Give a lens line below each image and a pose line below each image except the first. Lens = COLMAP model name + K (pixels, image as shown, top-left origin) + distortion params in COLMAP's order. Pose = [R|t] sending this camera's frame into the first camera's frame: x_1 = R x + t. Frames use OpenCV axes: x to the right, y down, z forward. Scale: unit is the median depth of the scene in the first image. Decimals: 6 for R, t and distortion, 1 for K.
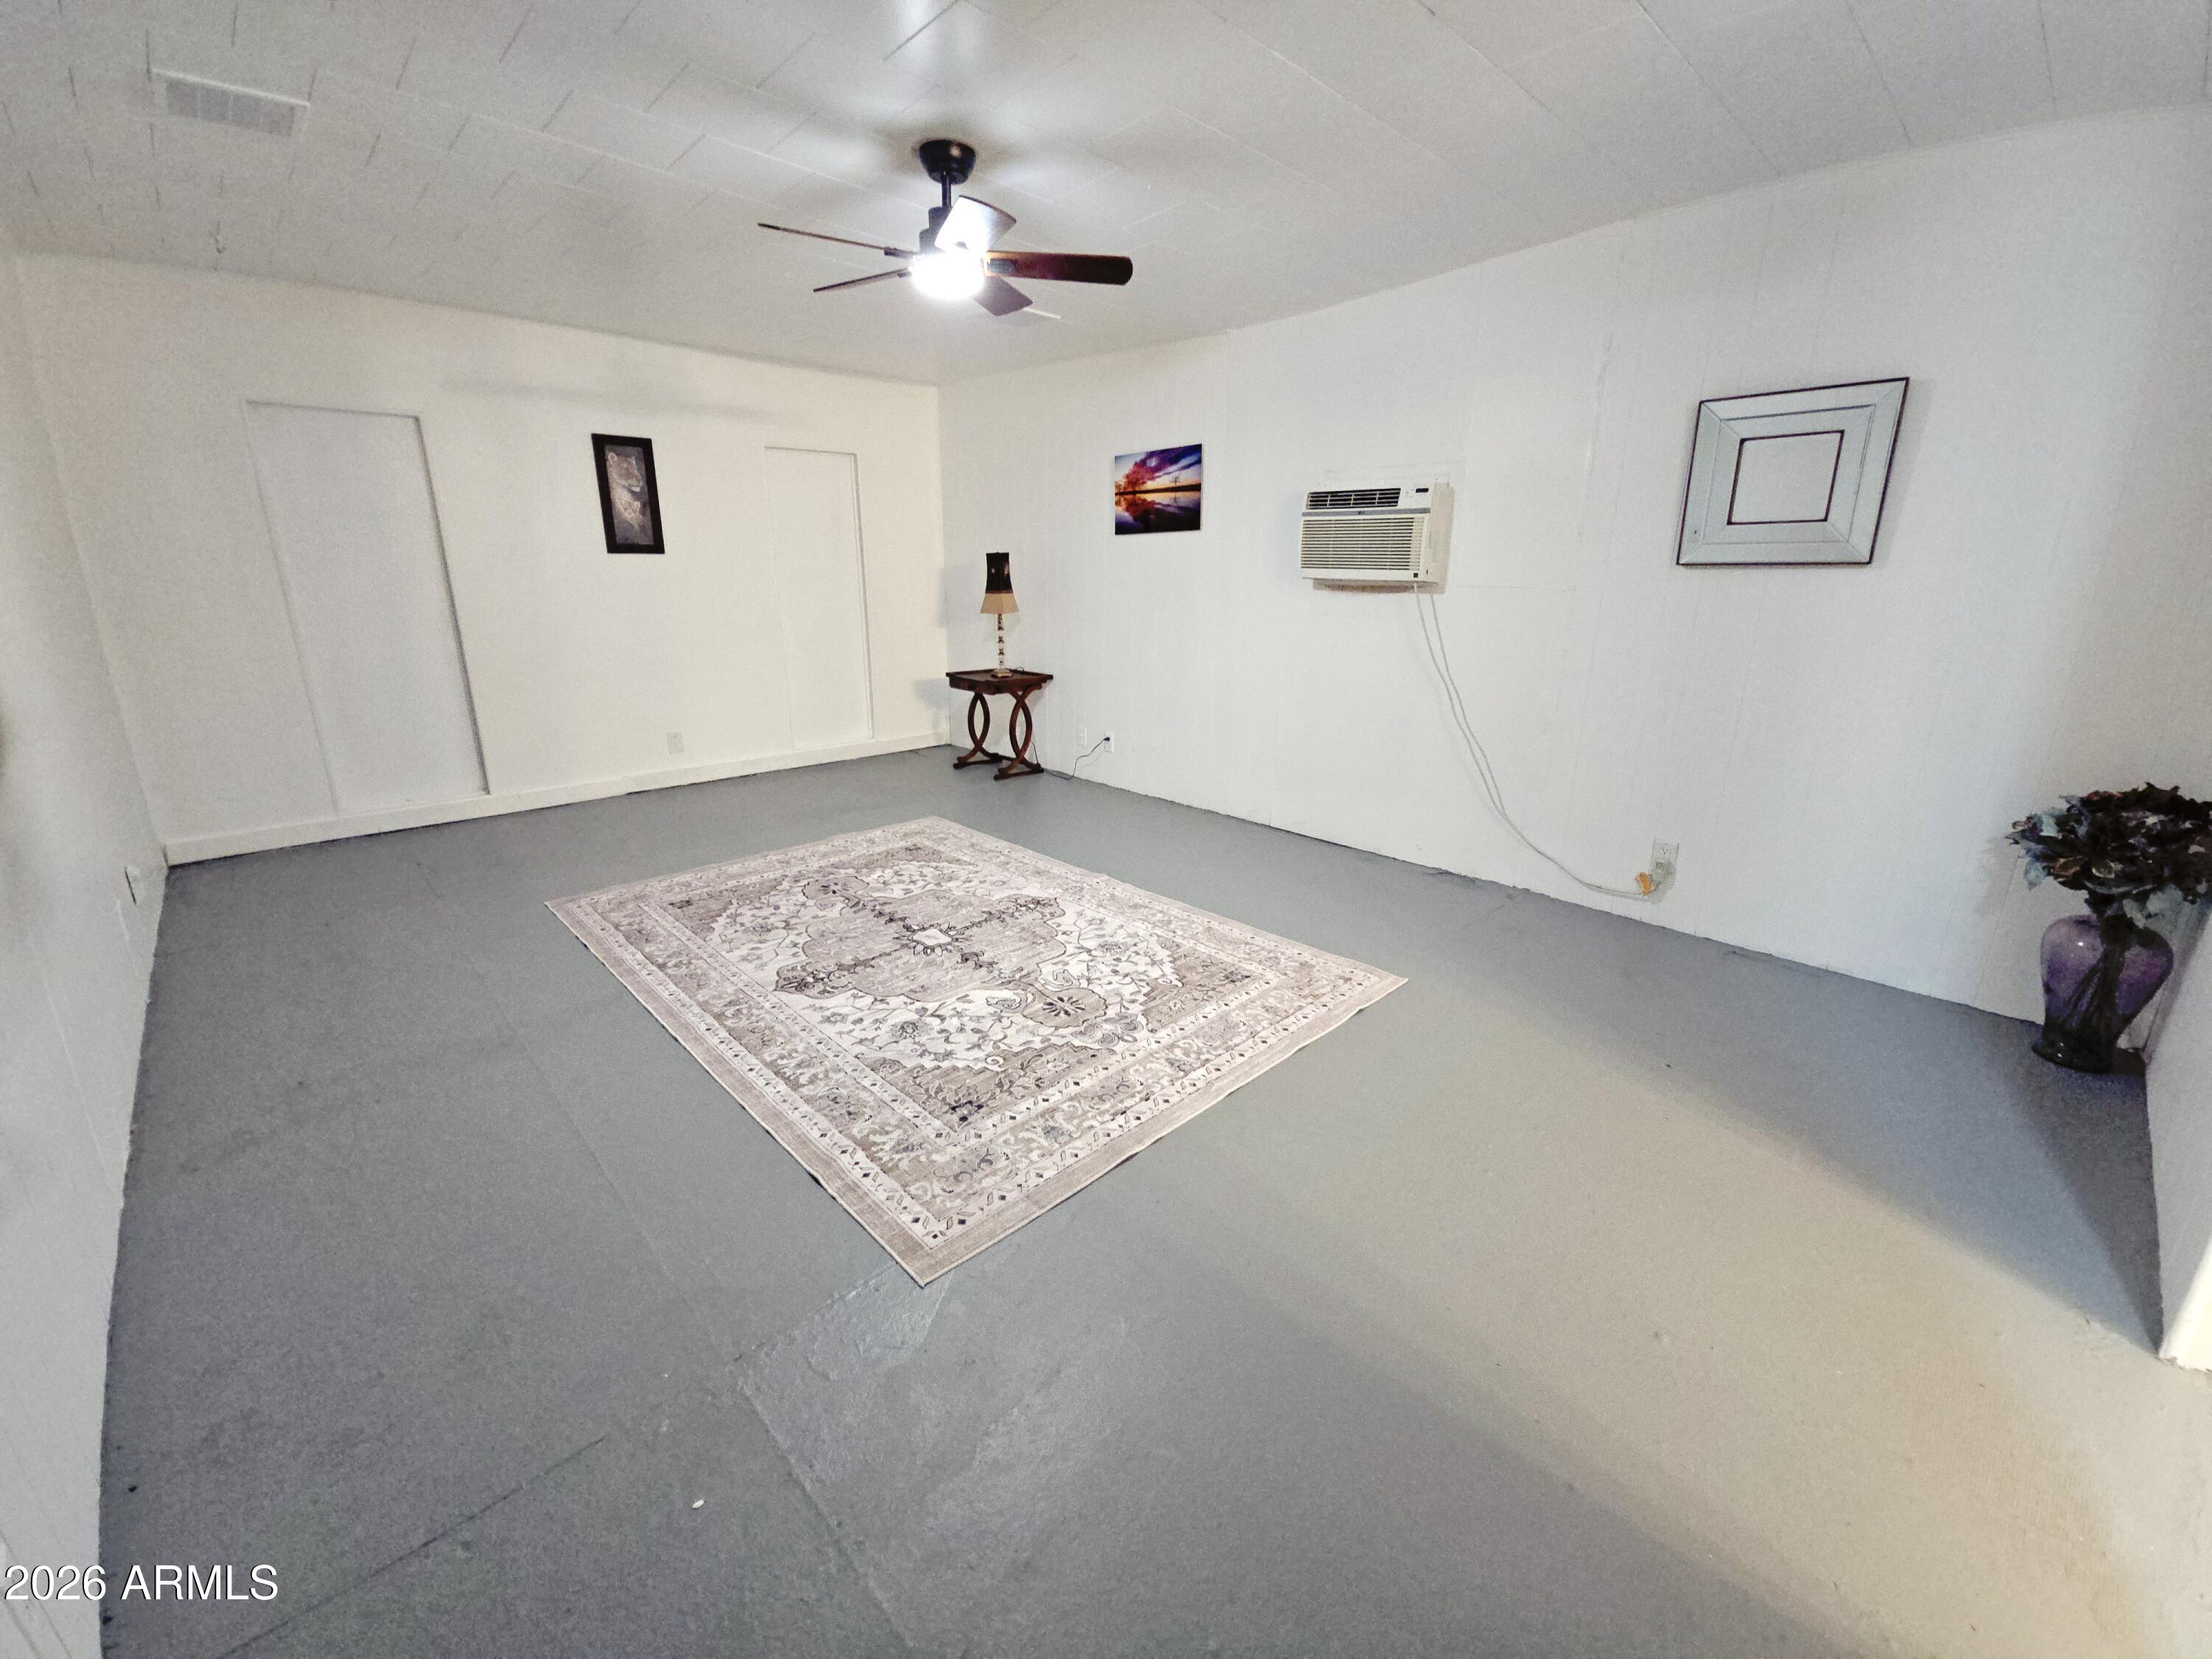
lens RADIAL K [[900.0, 0, 1101.9], [0, 900.0, 814.6], [0, 0, 1]] dist [-0.000055, -0.000116]
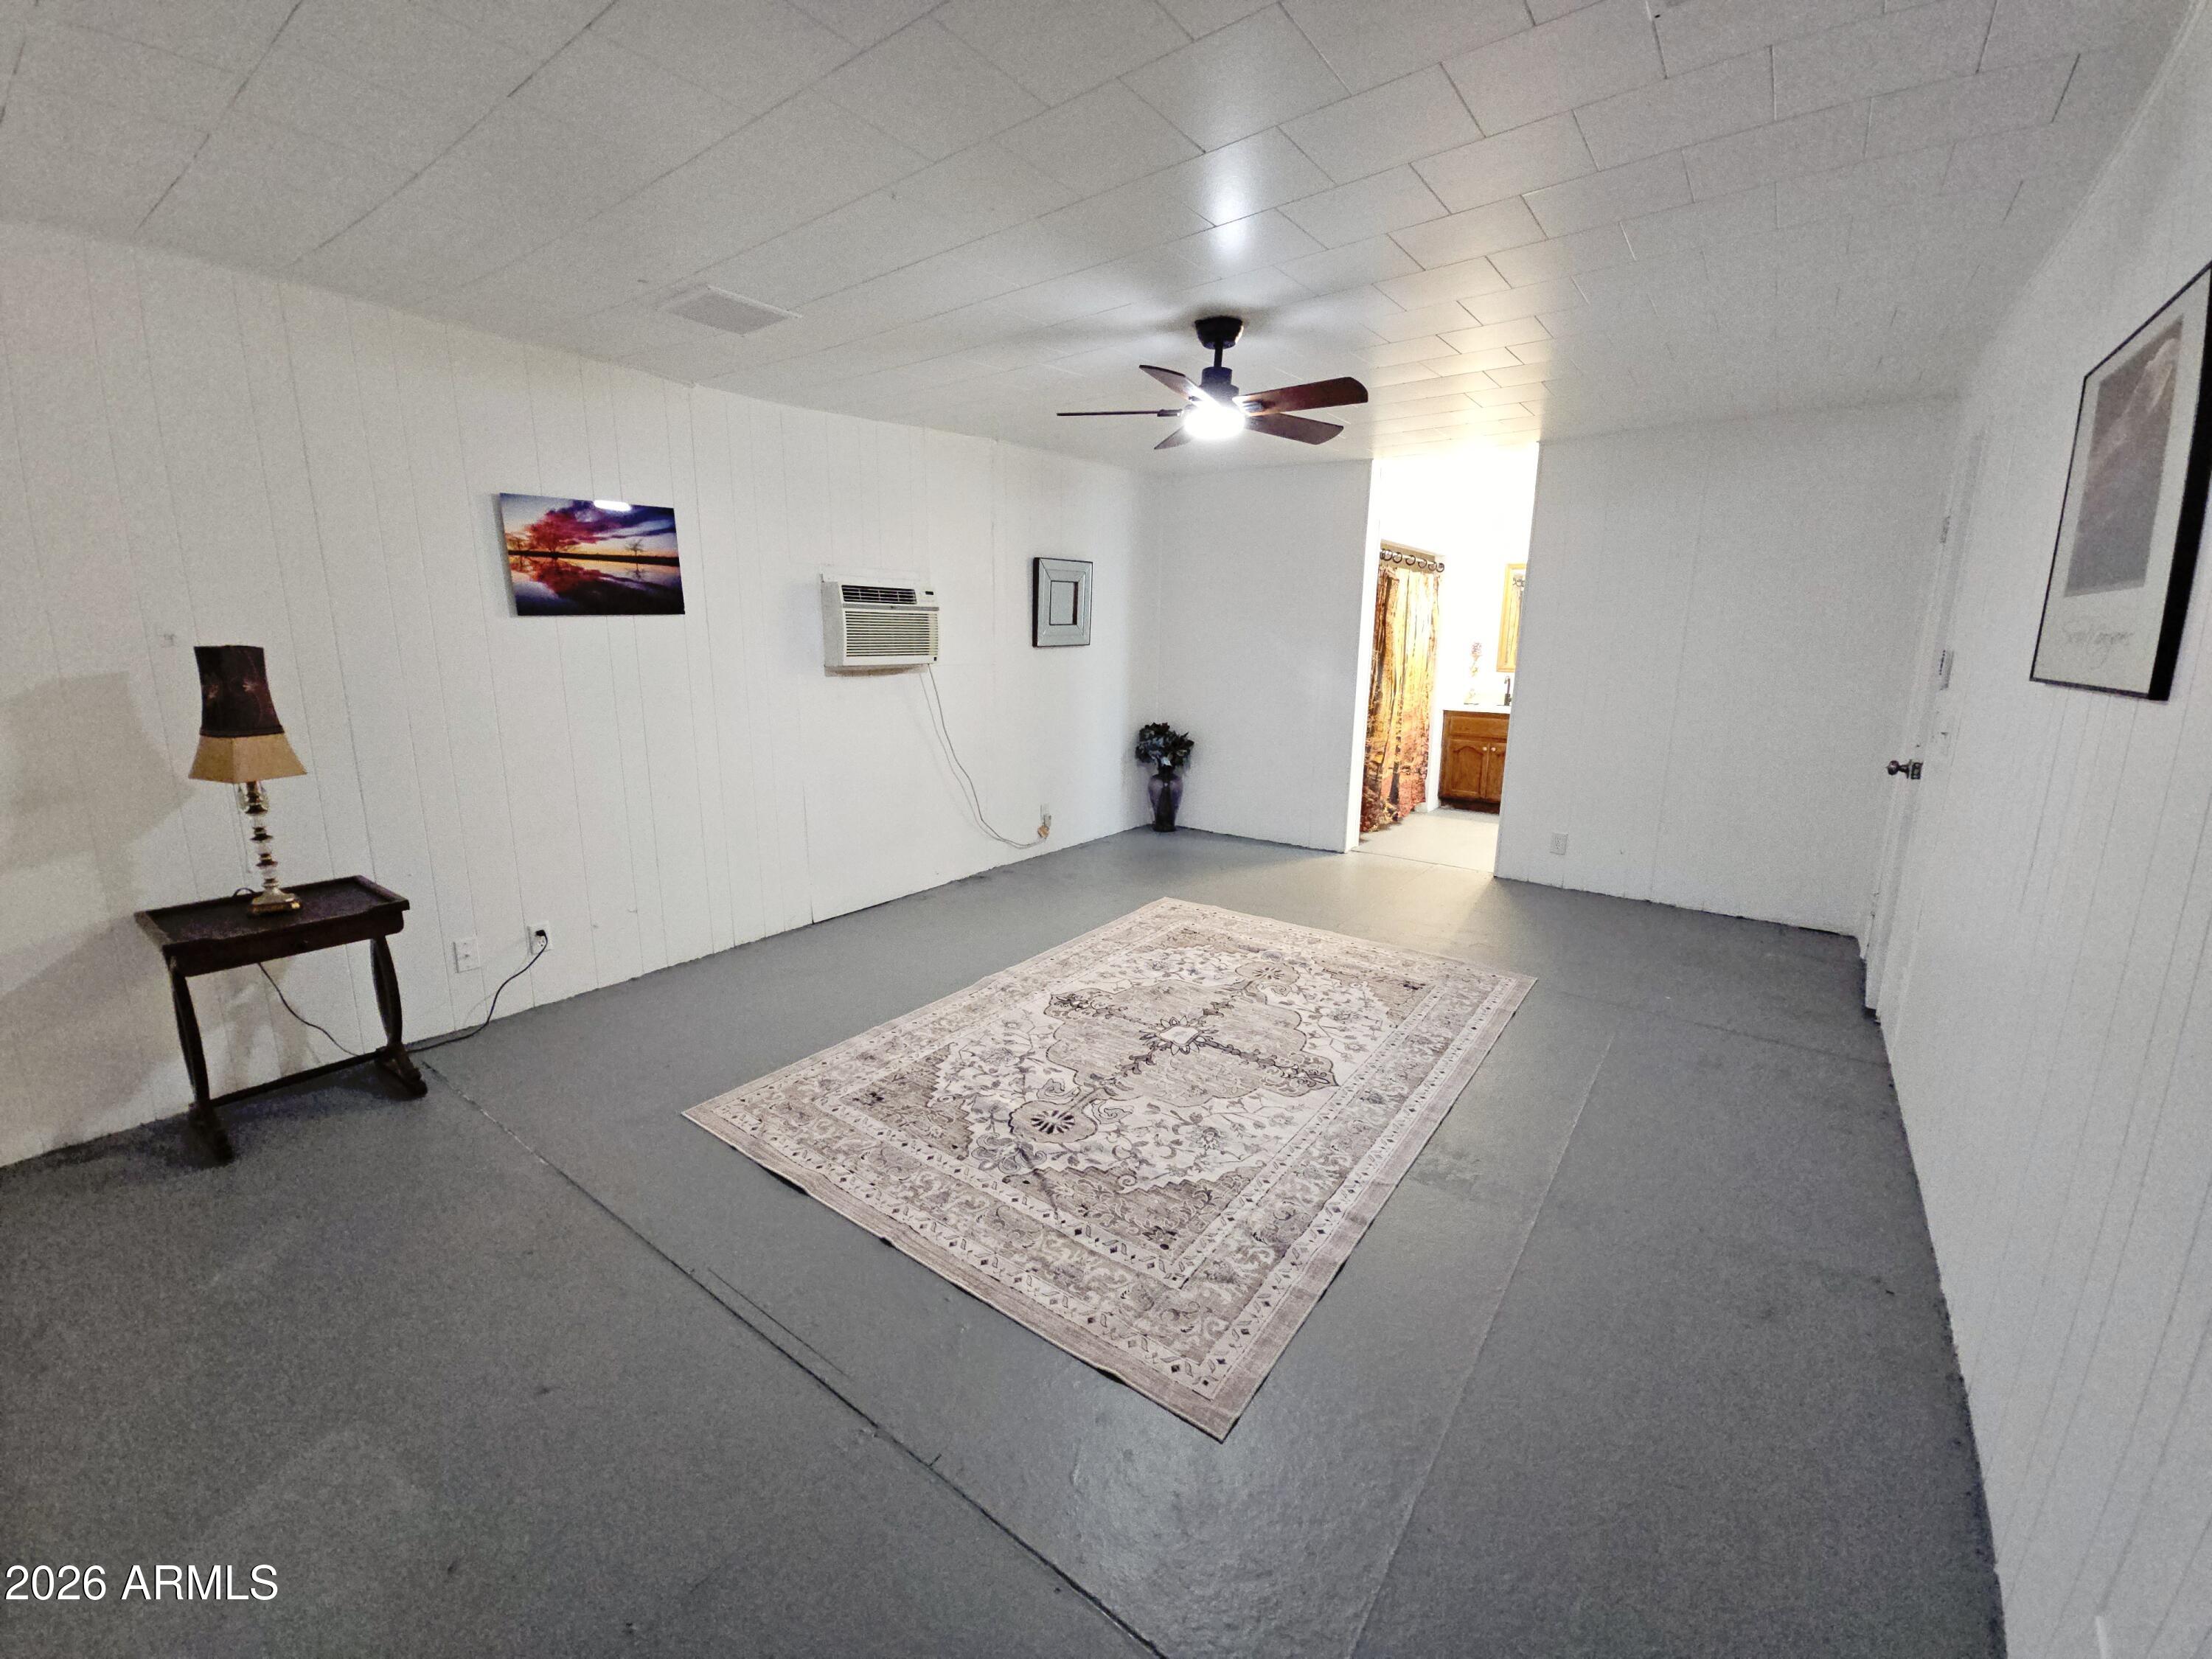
lens RADIAL K [[875.8, 0, 1106.0], [0, 875.8, 829.5], [0, 0, 1]] dist [0.000237, 0.000073]
pose [[-0.165244, -0.225678, 0.960085, -0.921197], [0.261839, 0.928495, 0.263318, -0.305586], [-0.950860, 0.294899, -0.094337, 0.961573]]
